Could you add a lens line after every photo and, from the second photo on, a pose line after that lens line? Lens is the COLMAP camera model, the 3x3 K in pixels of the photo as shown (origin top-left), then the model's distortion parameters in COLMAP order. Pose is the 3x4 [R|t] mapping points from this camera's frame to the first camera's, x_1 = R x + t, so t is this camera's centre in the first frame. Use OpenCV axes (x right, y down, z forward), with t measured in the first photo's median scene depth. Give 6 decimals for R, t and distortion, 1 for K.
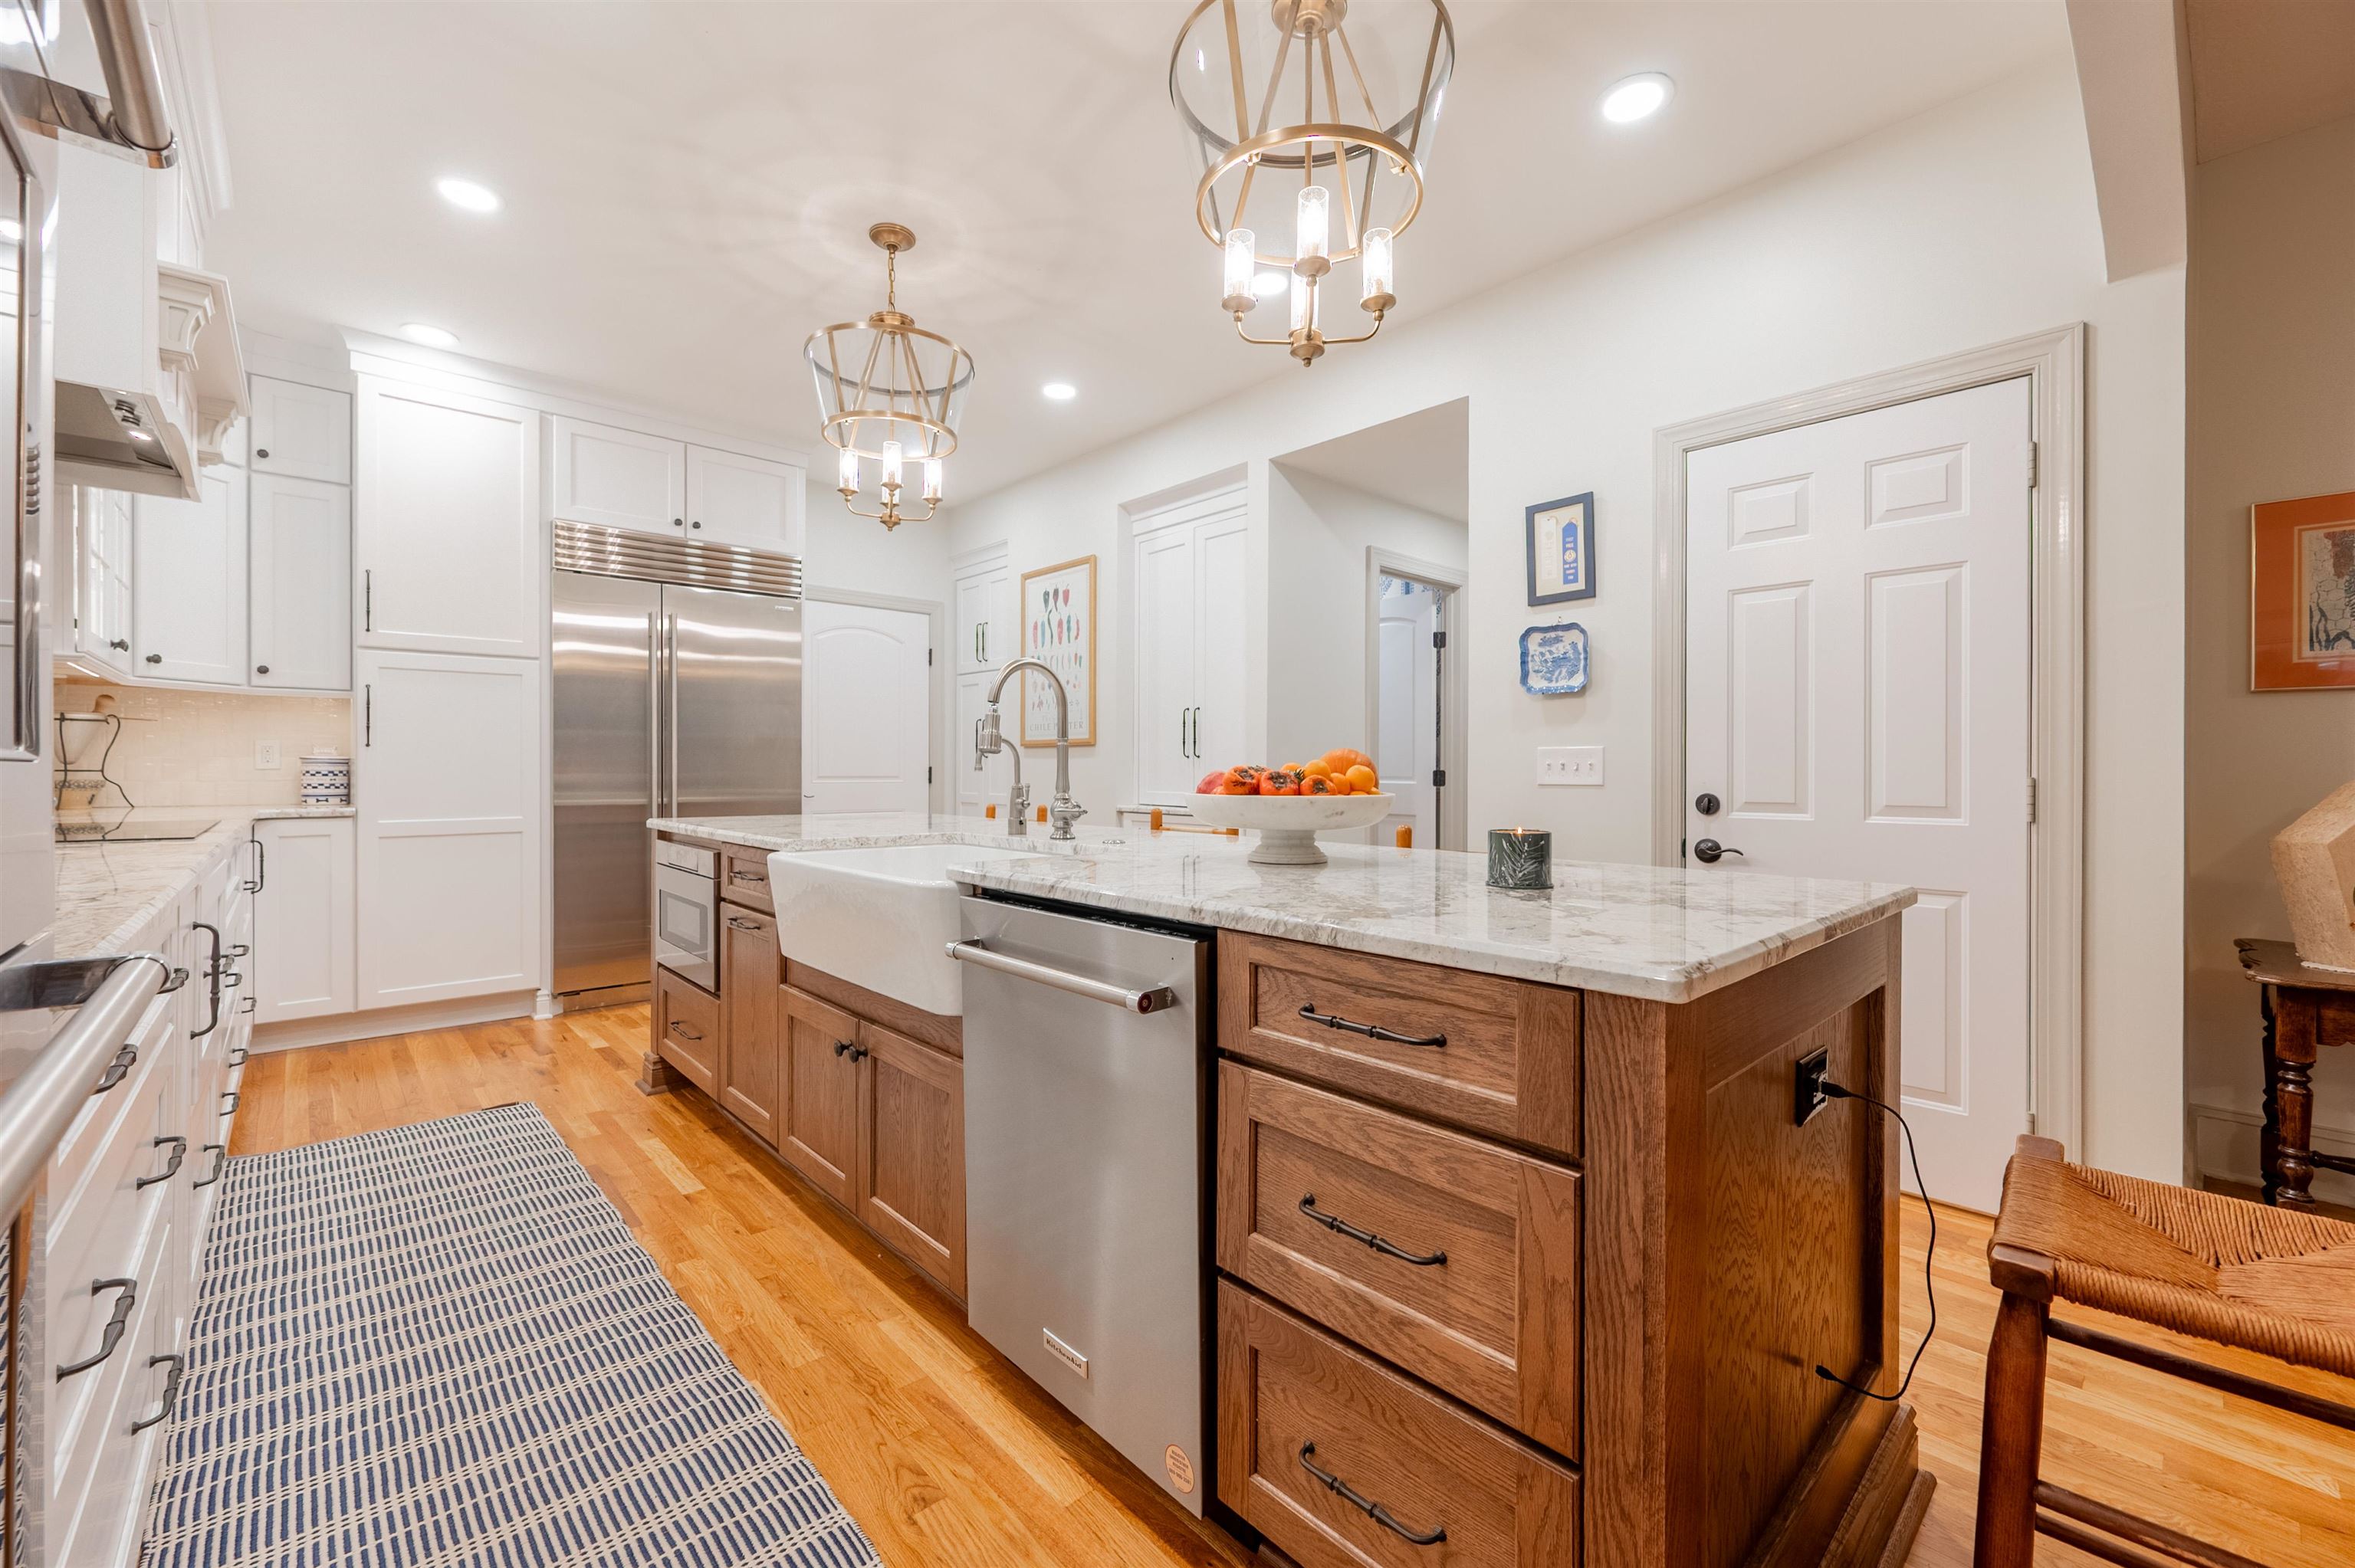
lens RADIAL K [[949.0, 0, 1176.3], [0, 949.0, 772.9], [0, 0, 1]] dist [-0.000138, 0.000633]
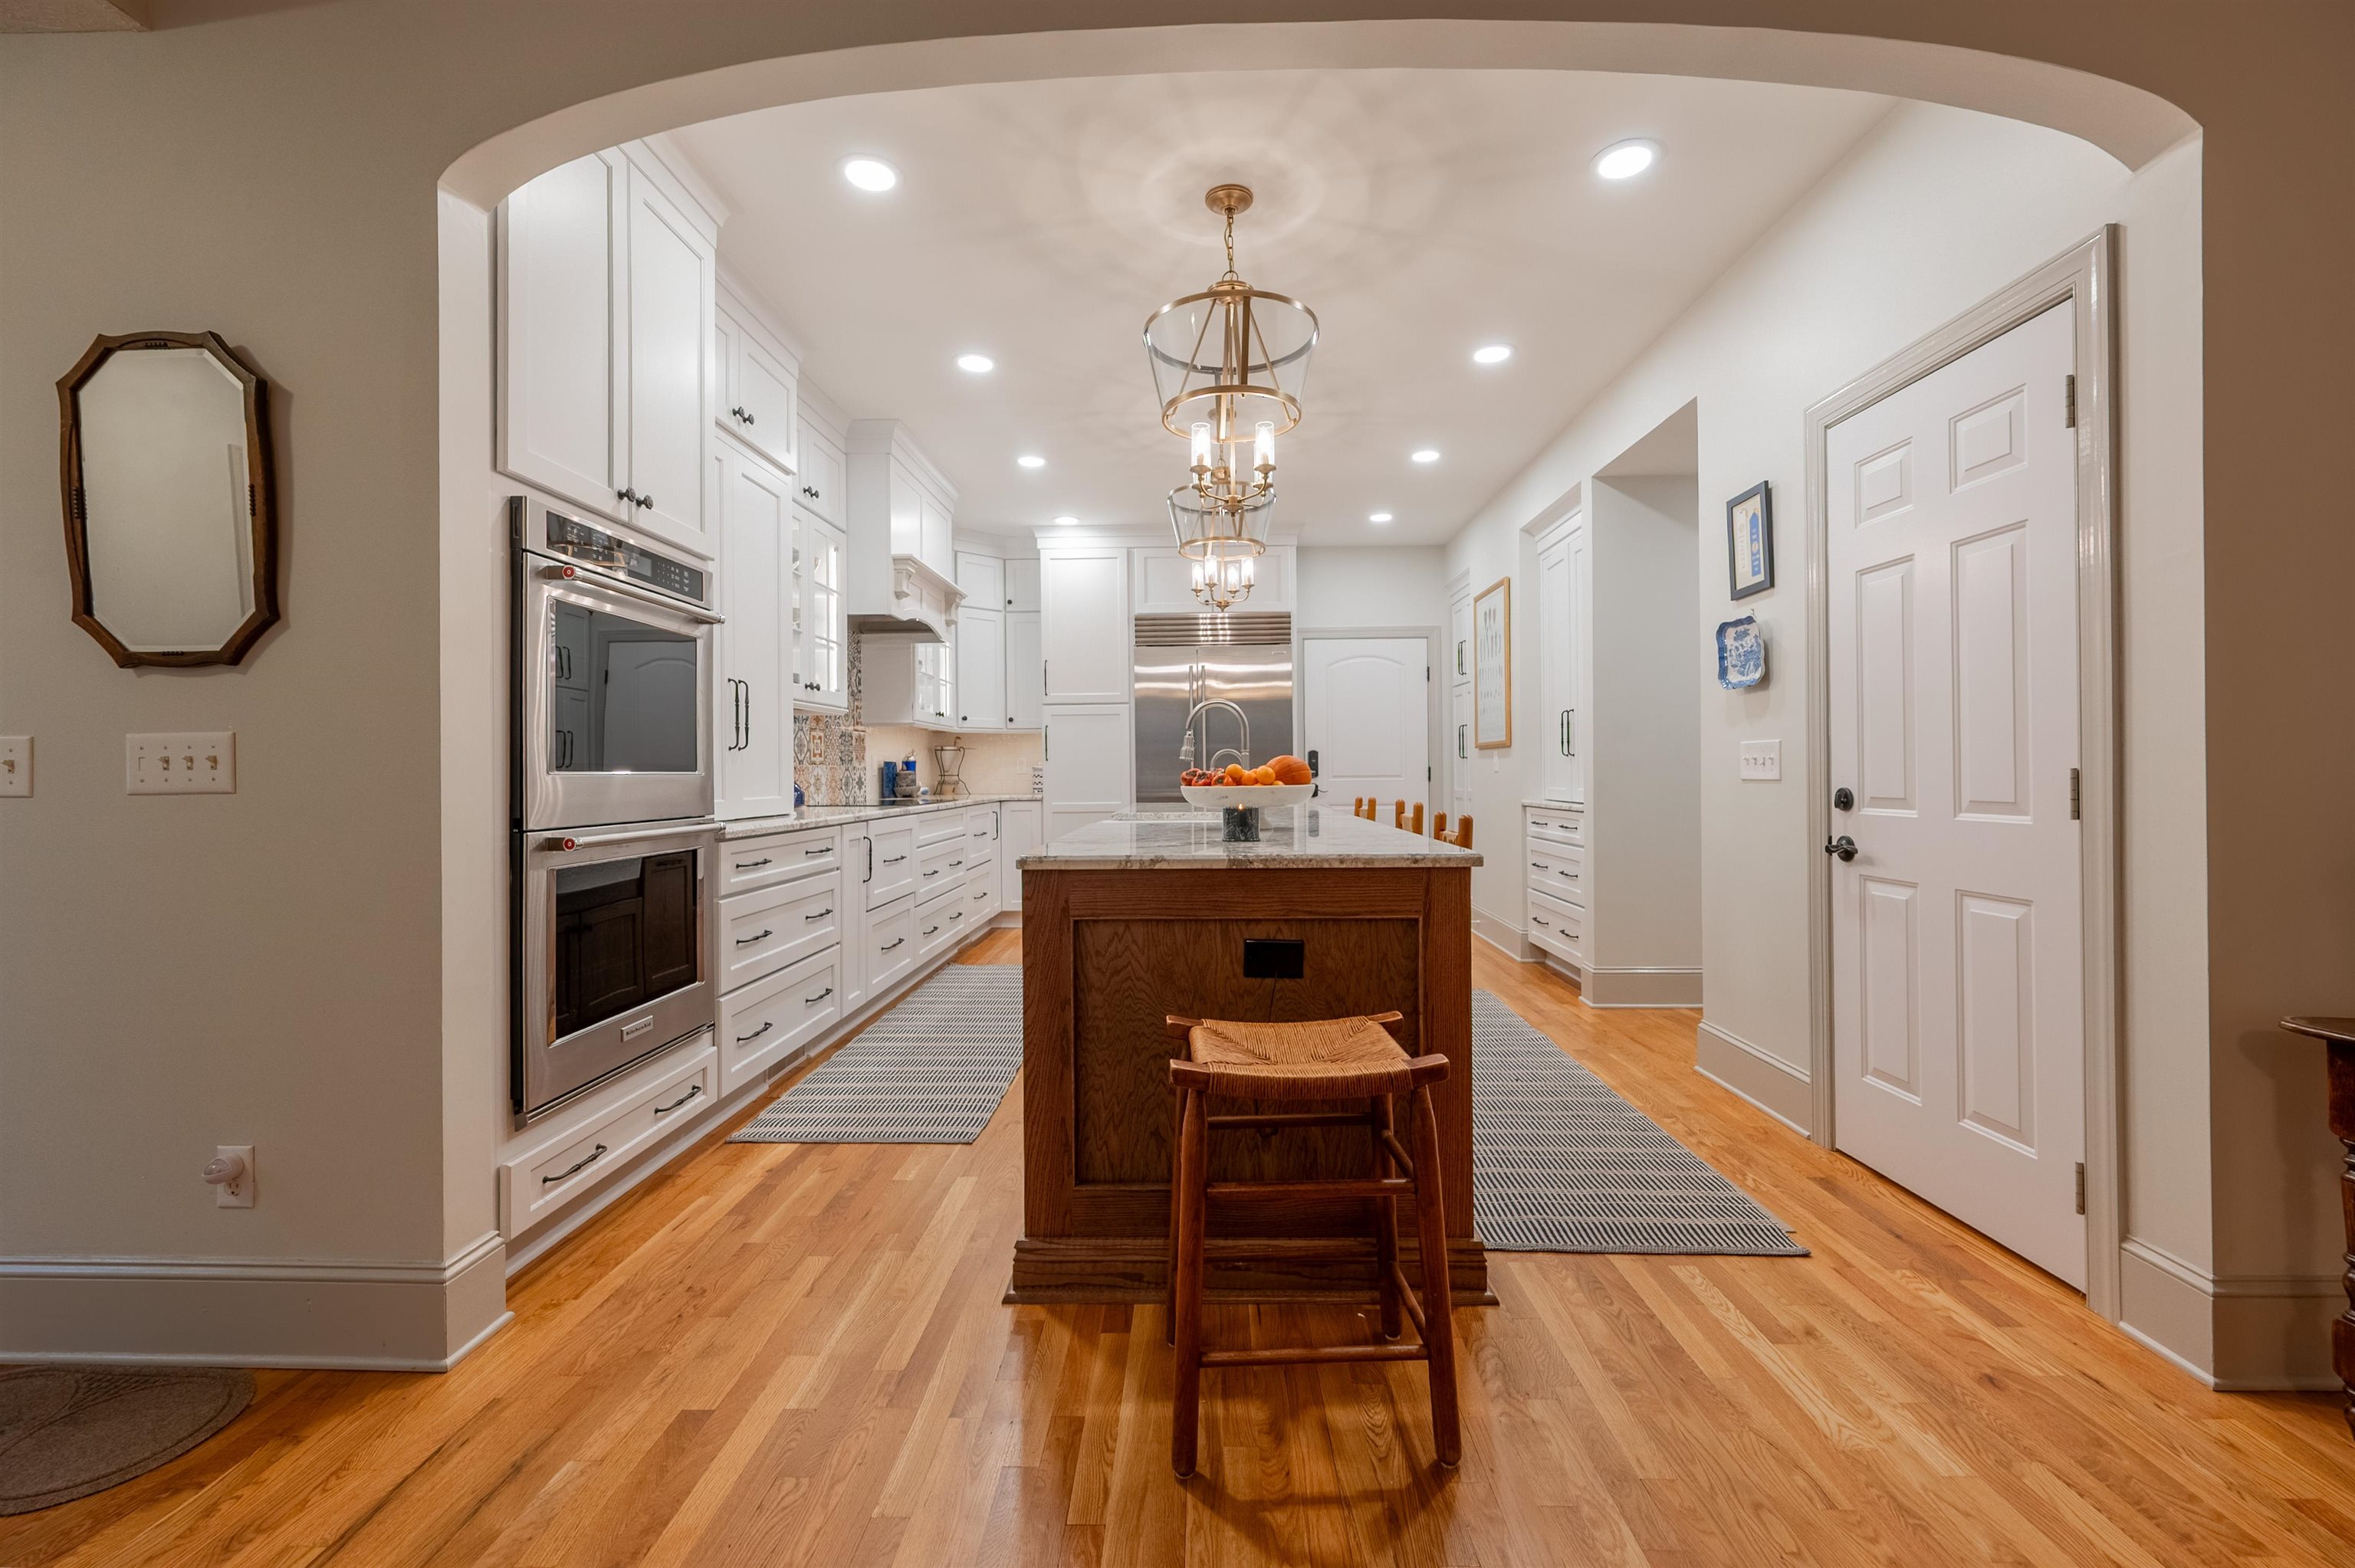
lens RADIAL K [[949.0, 0, 1177.0], [0, 949.0, 771.4], [0, 0, 1]] dist [-0.000138, 0.000633]
pose [[0.719770, -0.009271, -0.694151, 0.630785], [0.008510, 0.999954, -0.004531, 0.002778], [0.694160, -0.002646, 0.719816, -0.117006]]
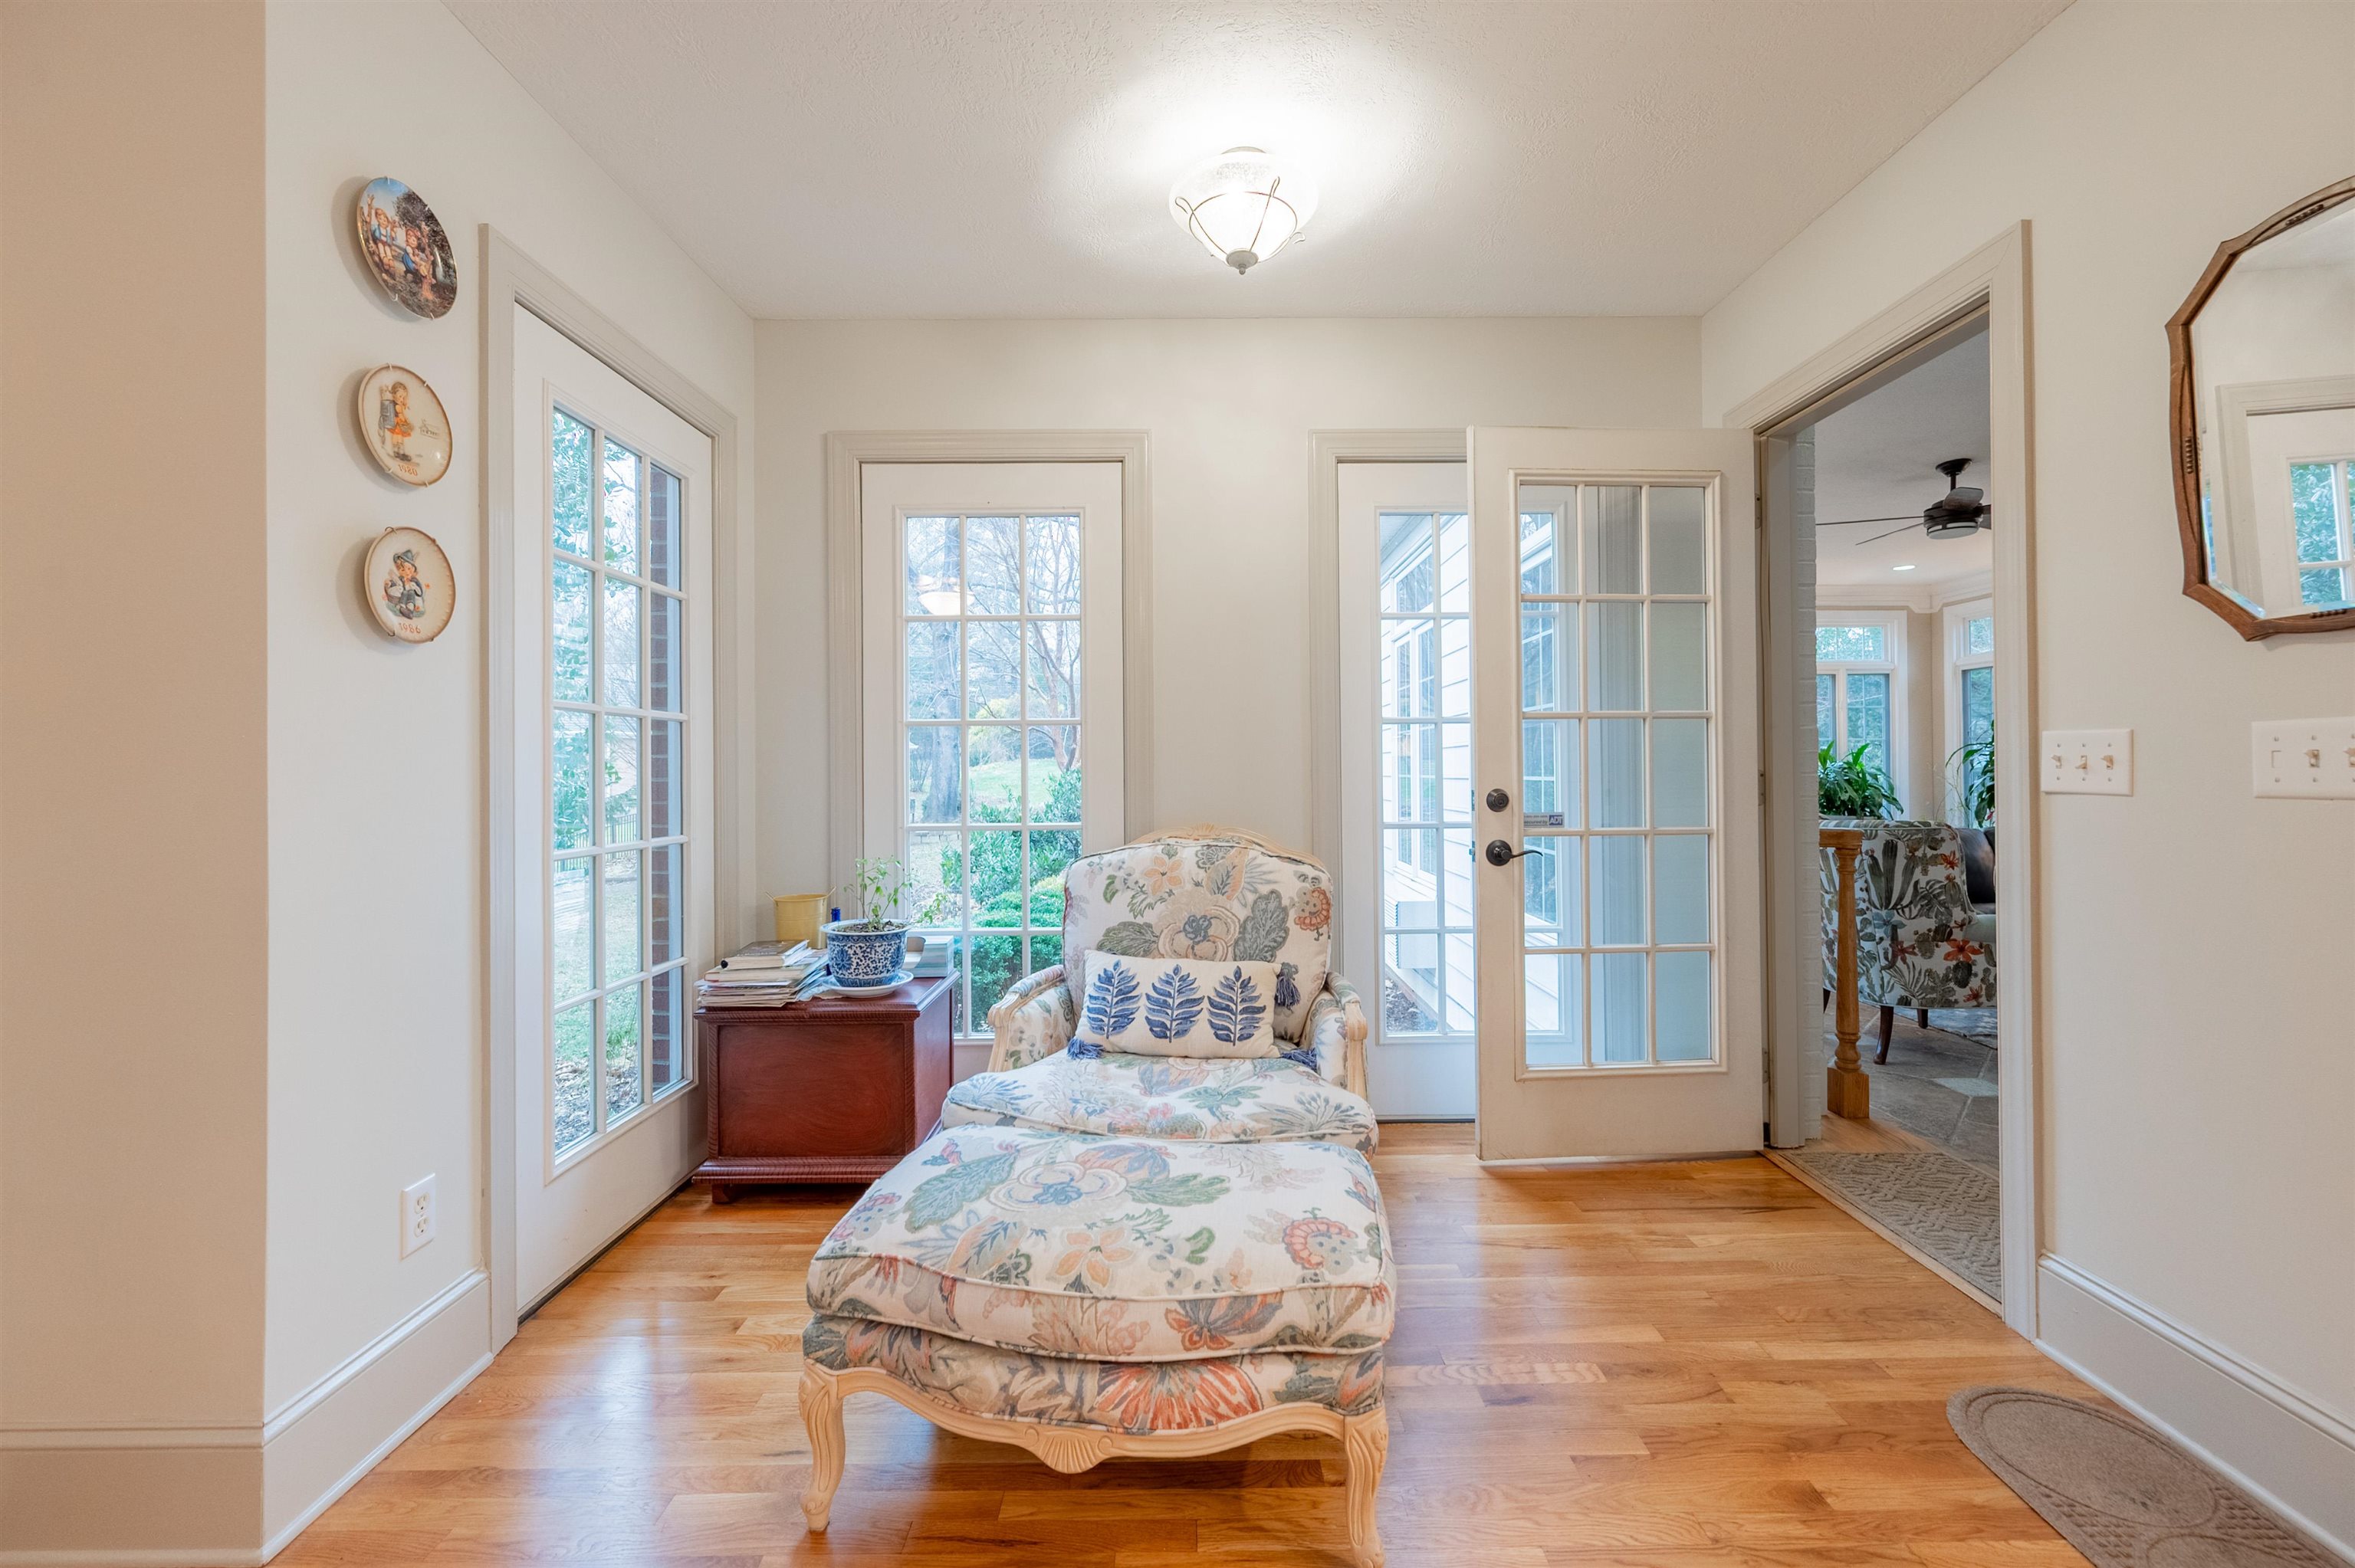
lens RADIAL K [[949.0, 0, 1192.5], [0, 949.0, 767.5], [0, 0, 1]] dist [-0.000138, 0.000633]
pose [[-0.668740, -0.003311, -0.743489, 0.471974], [-0.000032, 0.999990, -0.004425, -0.003578], [0.743496, -0.002936, -0.668734, -0.215966]]
